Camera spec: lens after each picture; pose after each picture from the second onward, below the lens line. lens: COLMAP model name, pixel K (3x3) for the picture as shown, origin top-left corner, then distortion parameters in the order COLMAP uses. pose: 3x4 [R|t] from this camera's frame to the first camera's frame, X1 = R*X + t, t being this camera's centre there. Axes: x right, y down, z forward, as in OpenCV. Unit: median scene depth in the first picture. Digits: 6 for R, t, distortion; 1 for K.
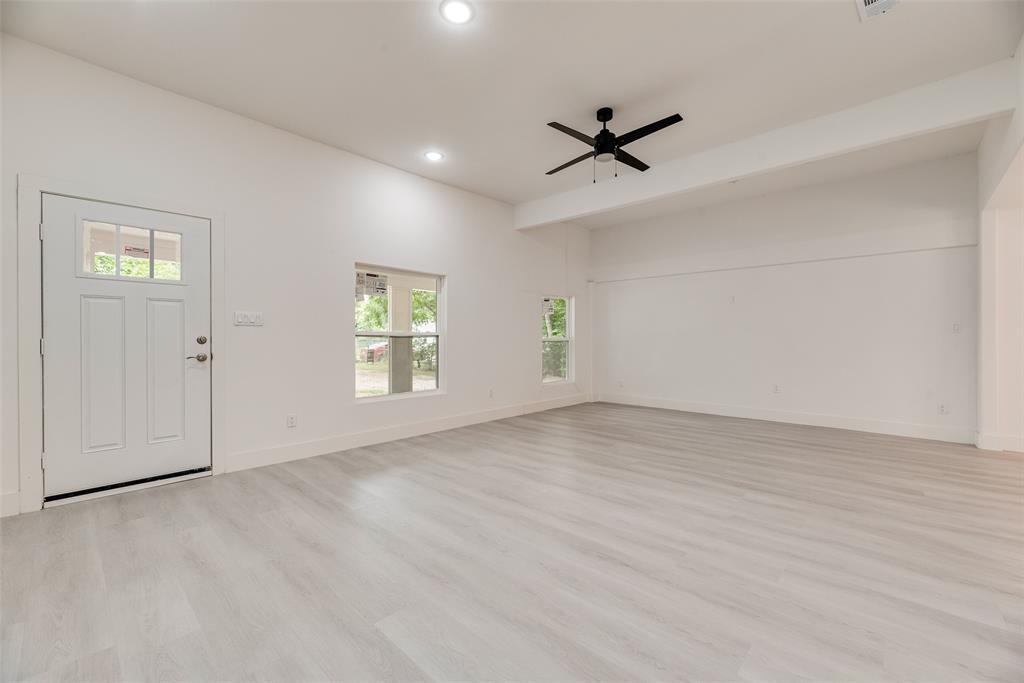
lens RADIAL K [[412.2, 0, 516.5], [0, 412.2, 345.3], [0, 0, 1]] dist [0.000525, 0.000074]
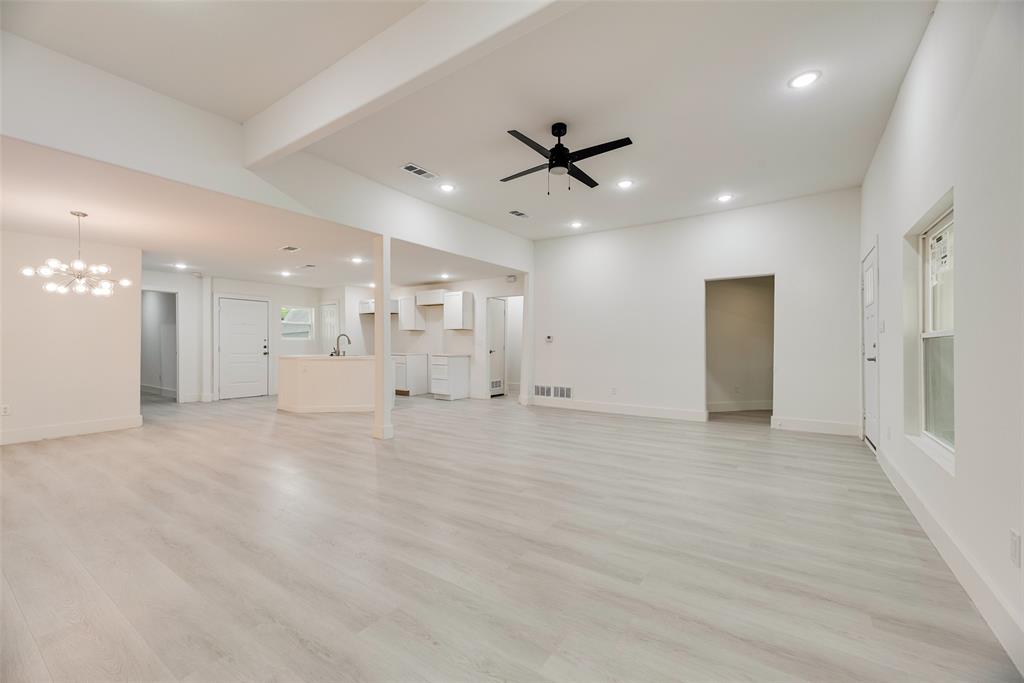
lens RADIAL K [[412.2, 0, 516.5], [0, 412.2, 345.3], [0, 0, 1]] dist [0.000525, 0.000074]
pose [[-0.988056, 0.000168, -0.154093, 0.476982], [-0.001914, 0.999909, 0.013364, -0.025351], [0.154081, 0.013499, -0.987966, 1.992916]]
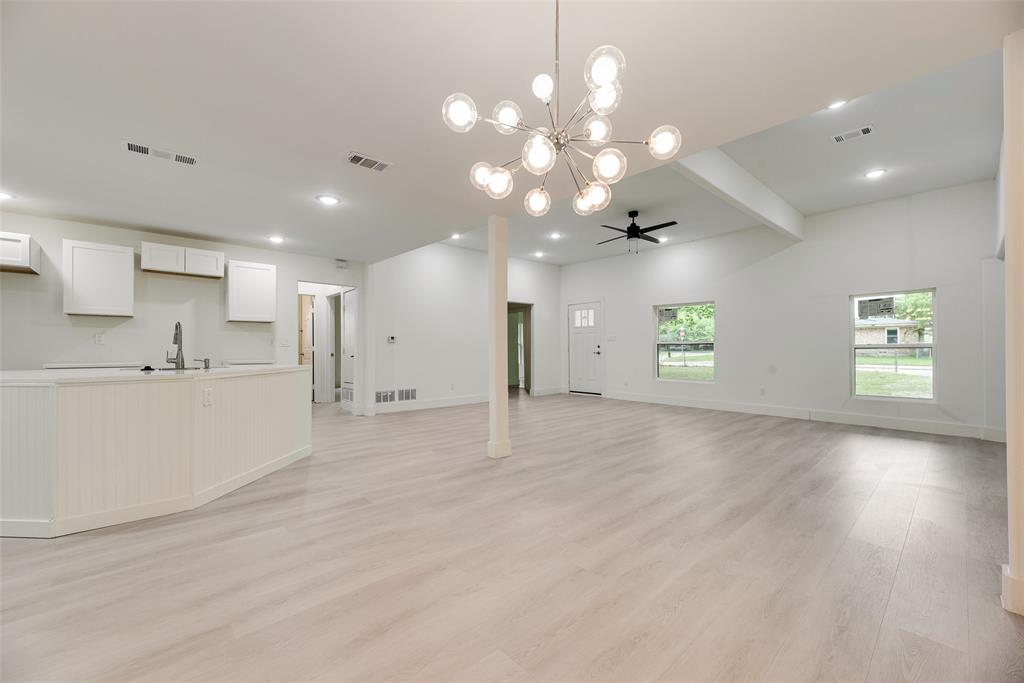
lens RADIAL K [[408.7, 0, 512.9], [0, 408.7, 345.3], [0, 0, 1]] dist [0.002232, 0.000009]
pose [[-0.078809, -0.003452, -0.996884, 1.915381], [-0.012971, 0.999913, -0.002437, -0.005601], [0.996805, 0.012739, -0.078847, 0.629516]]
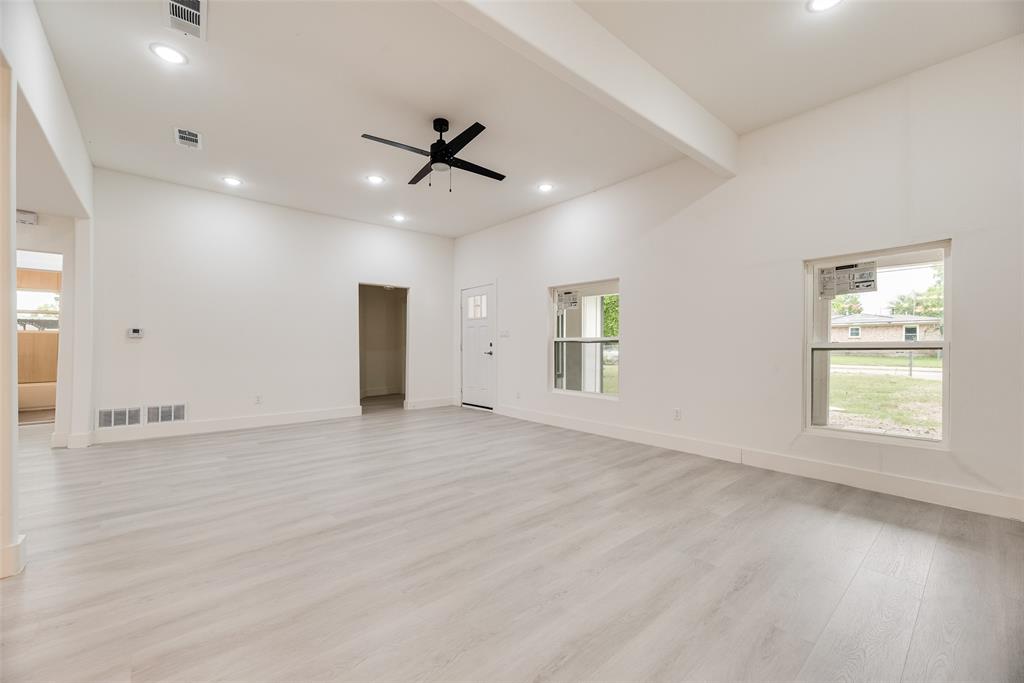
lens RADIAL K [[413.6, 0, 510.7], [0, 413.6, 348.8], [0, 0, 1]] dist [0.000321, -0.000167]
pose [[-0.104931, 0.010027, -0.994429, 1.211368], [-0.016678, 0.999791, 0.011840, -0.016183], [0.994340, 0.017828, -0.104742, 1.270966]]
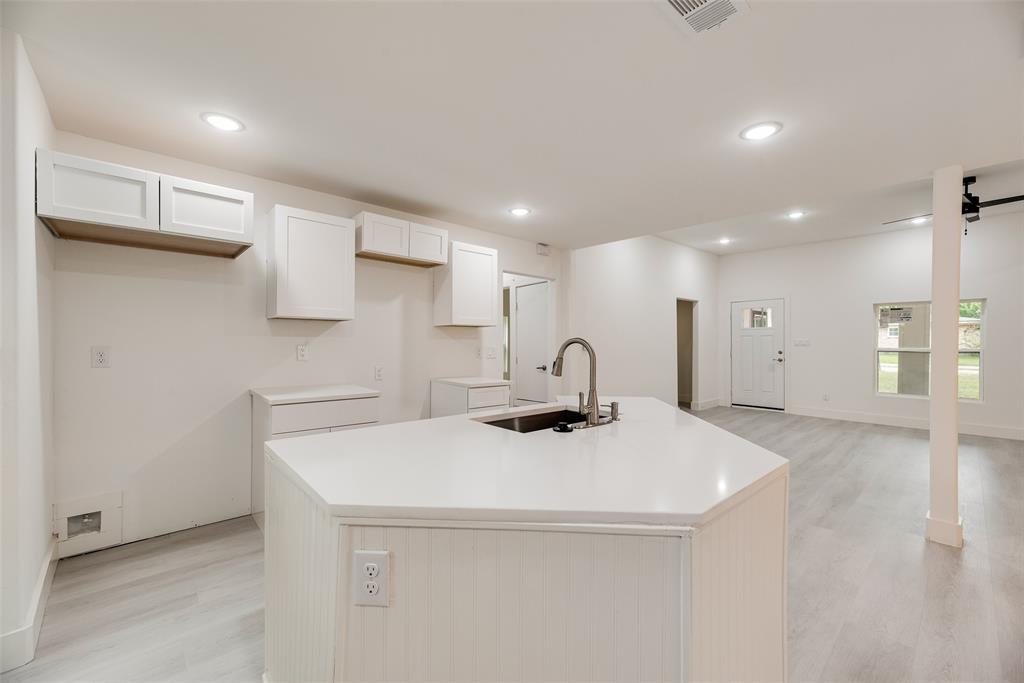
lens RADIAL K [[408.7, 0, 512.9], [0, 408.7, 345.3], [0, 0, 1]] dist [0.002232, 0.000009]
pose [[-0.091467, 0.008228, -0.995774, 1.567862], [-0.017079, 0.999806, 0.009830, -0.046418], [0.995662, 0.017906, -0.091309, -0.254607]]
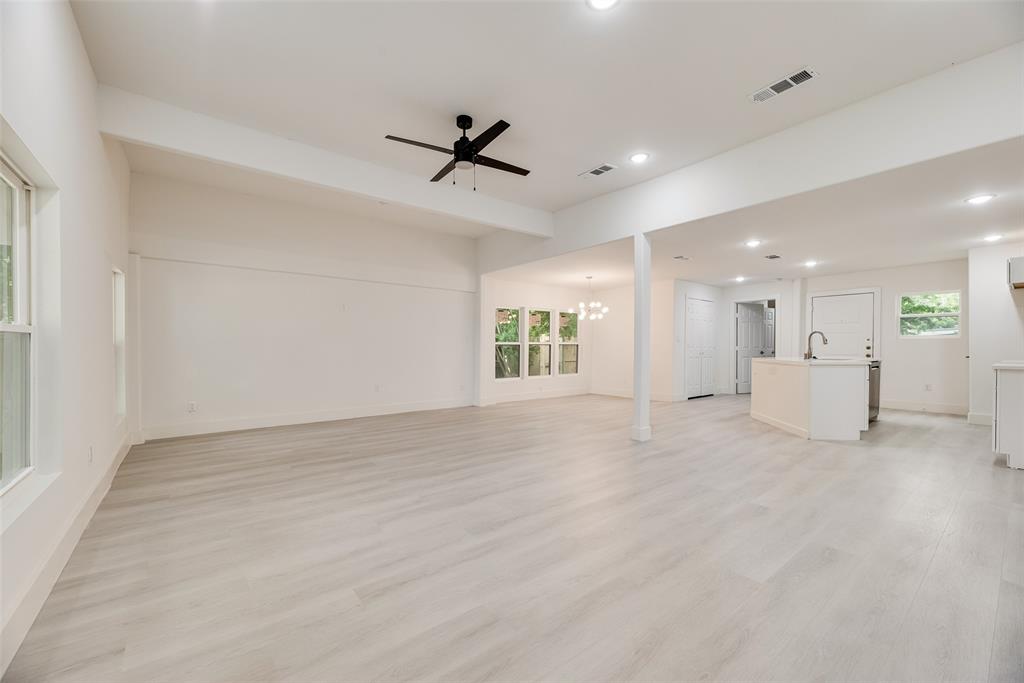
lens RADIAL K [[417.3, 0, 509.6], [0, 417.3, 350.3], [0, 0, 1]] dist [-0.001967, -0.000271]
pose [[0.152968, -0.008660, 0.988193, -0.773257], [0.013531, 0.999886, 0.006668, -0.004141], [-0.988139, 0.012351, 0.153068, 0.723187]]
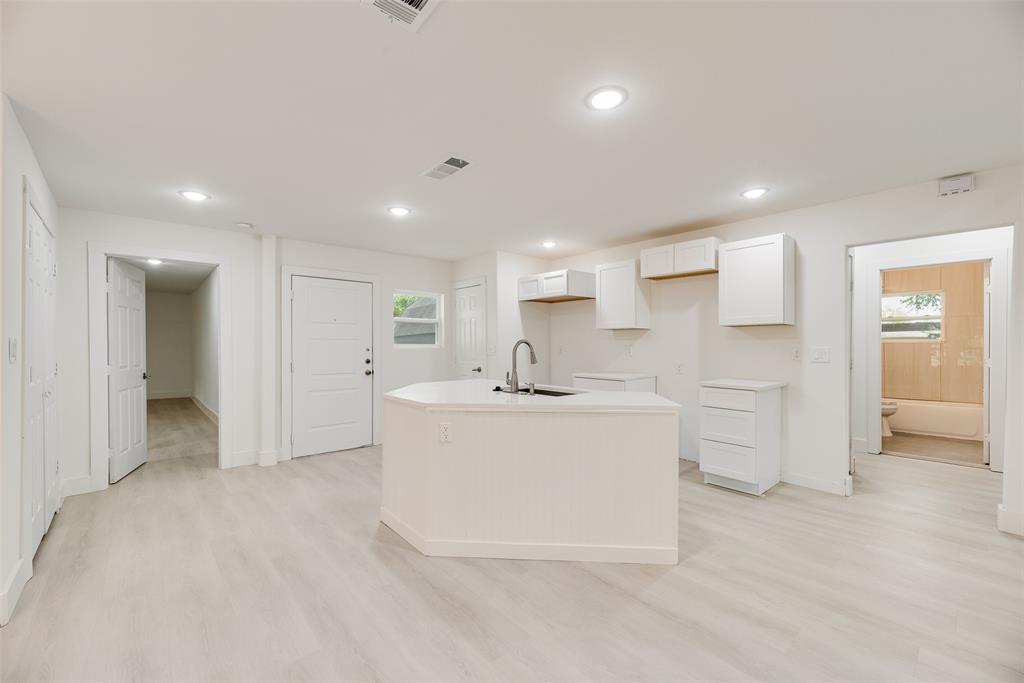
lens RADIAL K [[412.2, 0, 516.5], [0, 412.2, 345.3], [0, 0, 1]] dist [0.000525, 0.000074]
pose [[-0.996153, 0.003065, 0.087583, 0.969129], [0.004155, 0.999916, 0.012263, -0.050796], [-0.087538, 0.012580, -0.996082, 0.638758]]
